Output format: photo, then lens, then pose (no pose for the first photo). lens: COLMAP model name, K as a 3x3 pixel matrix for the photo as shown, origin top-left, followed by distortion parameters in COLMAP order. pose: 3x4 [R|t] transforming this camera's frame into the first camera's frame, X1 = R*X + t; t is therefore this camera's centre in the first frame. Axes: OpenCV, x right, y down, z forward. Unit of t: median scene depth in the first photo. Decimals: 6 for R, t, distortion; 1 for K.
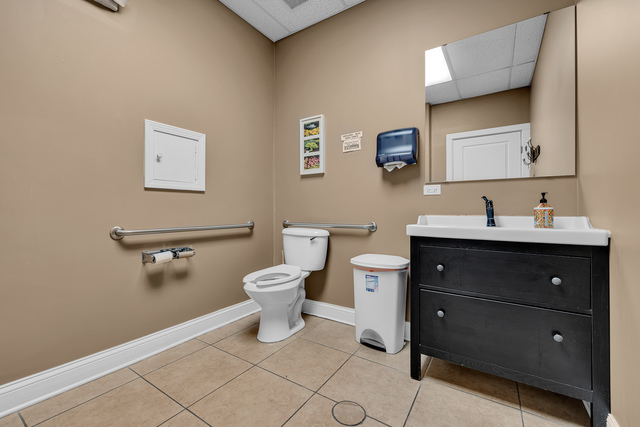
lens RADIAL K [[267.2, 0, 317.7], [0, 267.2, 211.1], [0, 0, 1]] dist [-0.003626, 0.001526]
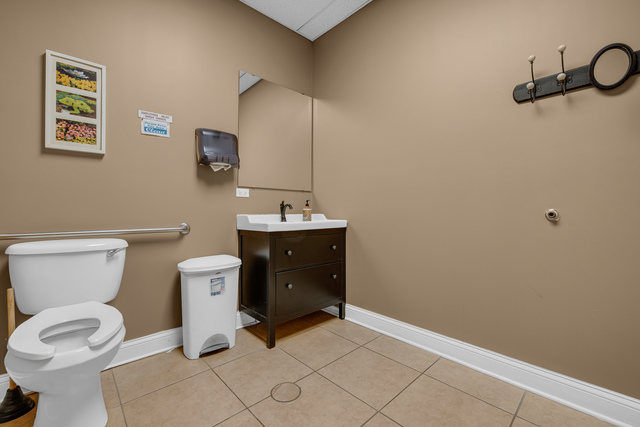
lens RADIAL K [[267.2, 0, 317.5], [0, 267.2, 212.4], [0, 0, 1]] dist [-0.003626, 0.001526]
pose [[0.243552, -0.009224, 0.969844, -0.572753], [-0.002278, 0.999947, 0.010082, -0.006646], [-0.969885, -0.004665, 0.243518, 0.369644]]
